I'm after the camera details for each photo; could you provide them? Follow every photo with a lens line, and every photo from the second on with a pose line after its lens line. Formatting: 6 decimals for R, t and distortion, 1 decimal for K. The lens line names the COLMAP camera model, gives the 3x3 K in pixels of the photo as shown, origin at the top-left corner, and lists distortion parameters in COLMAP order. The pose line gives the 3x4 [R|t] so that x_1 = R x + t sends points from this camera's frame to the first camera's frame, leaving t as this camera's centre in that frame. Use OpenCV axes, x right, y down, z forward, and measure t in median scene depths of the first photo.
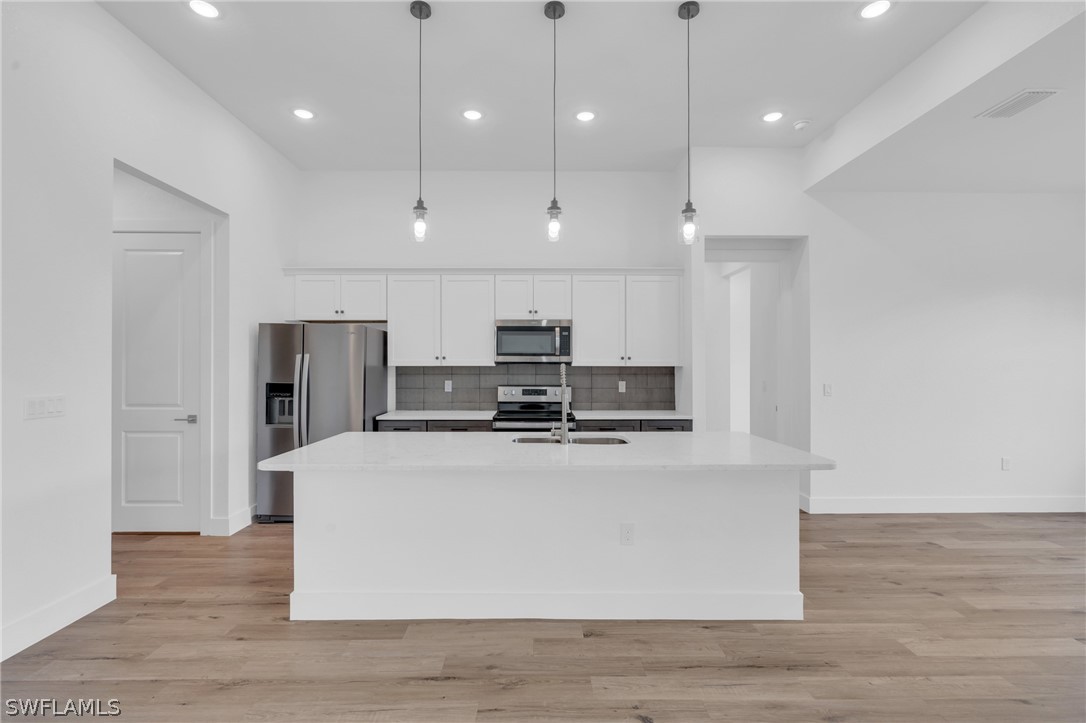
lens RADIAL K [[499.8, 0, 533.3], [0, 499.8, 364.6], [0, 0, 1]] dist [-0.003826, 0.000438]
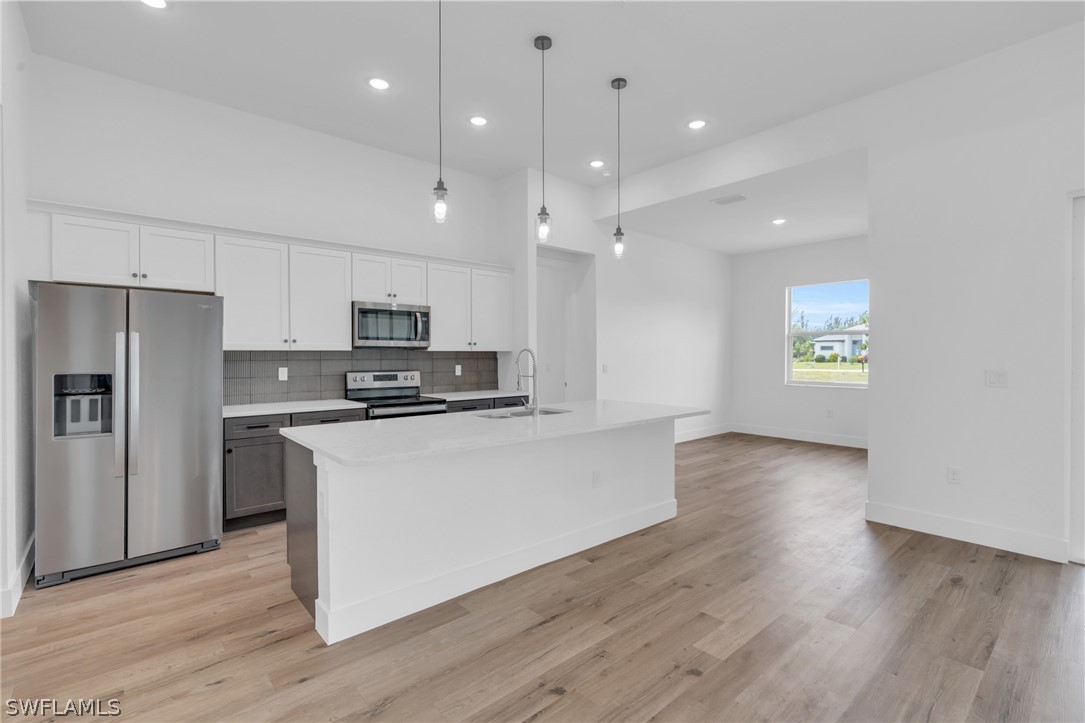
lens RADIAL K [[496.5, 0, 548.3], [0, 496.5, 357.9], [0, 0, 1]] dist [-0.002119, 0.000155]
pose [[0.755596, -0.007058, 0.655000, -0.423039], [0.000590, 0.999949, 0.010094, 0.007716], [-0.655038, -0.007240, 0.755561, 0.066555]]
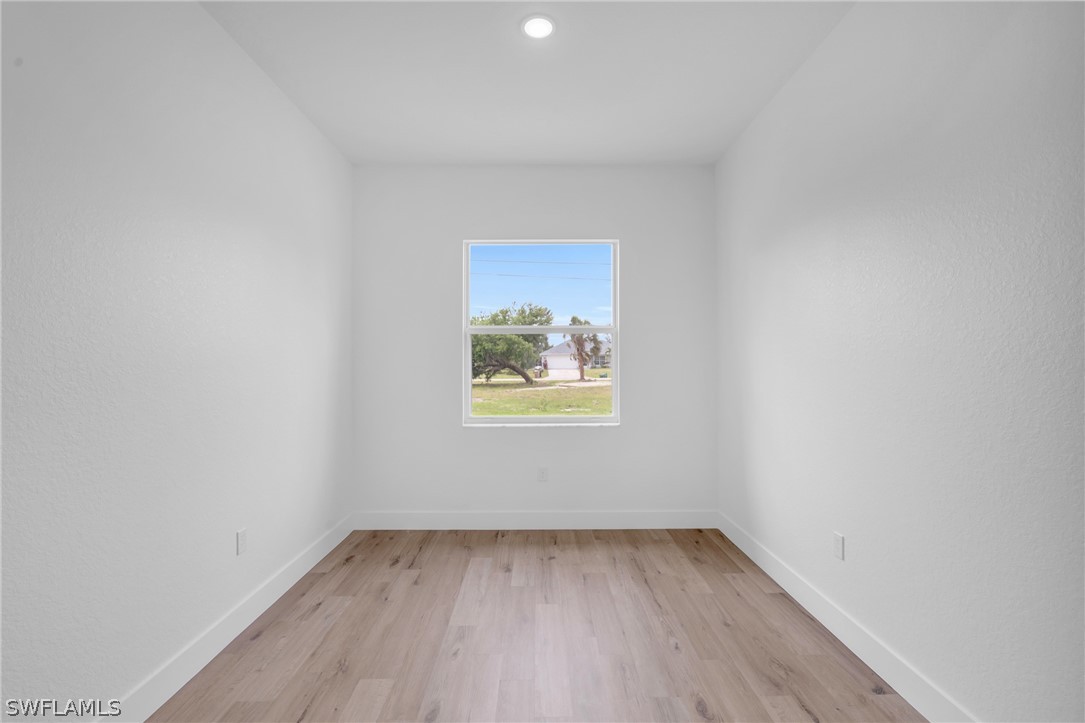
lens RADIAL K [[496.5, 0, 548.3], [0, 496.5, 357.9], [0, 0, 1]] dist [-0.002119, 0.000155]
pose [[-0.016233, 0.004746, 0.999857, 0.381440], [-0.001697, 0.999987, -0.004774, -0.001527], [-0.999867, -0.001774, -0.016224, 0.657671]]
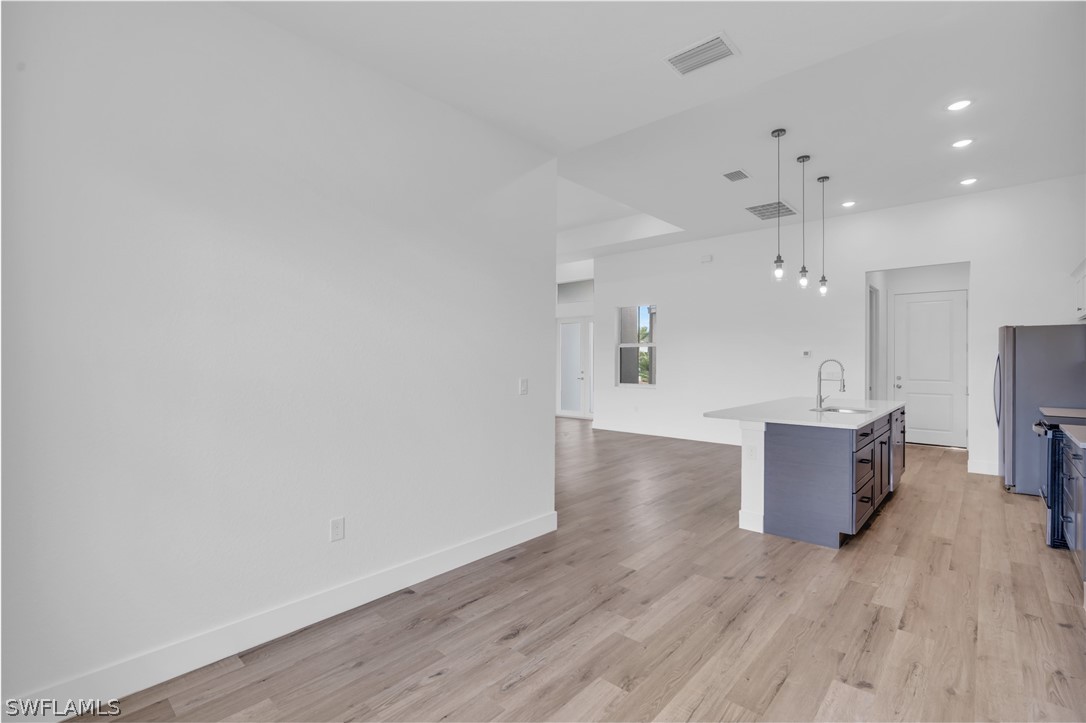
lens RADIAL K [[507.0, 0, 559.8], [0, 507.0, 362.6], [0, 0, 1]] dist [-0.000638, 0.000063]
pose [[-0.653302, 0.001671, -0.757095, 1.174251], [-0.001294, 0.999994, 0.003323, 0.004445], [0.757096, 0.003151, -0.653296, 0.907436]]
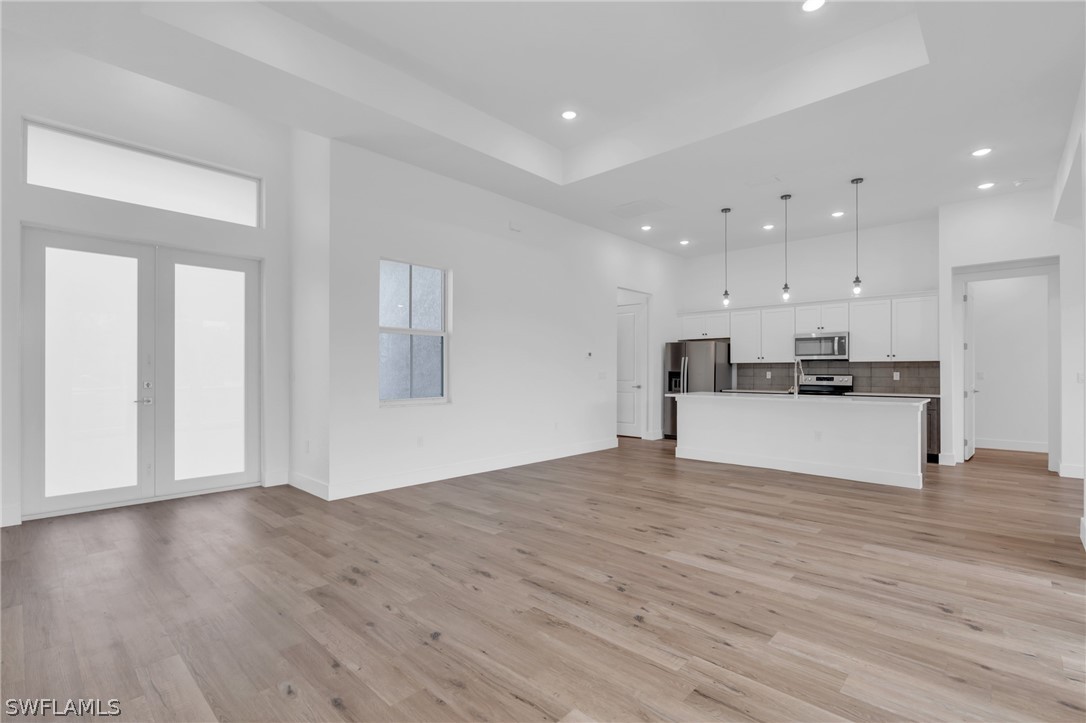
lens RADIAL K [[496.0, 0, 546.4], [0, 496.0, 369.8], [0, 0, 1]] dist [-0.001230, 0.000683]
pose [[0.736375, -0.003074, -0.676566, 0.441937], [0.001718, 0.999995, -0.002674, 0.031488], [0.676571, 0.000807, 0.736377, -0.783619]]
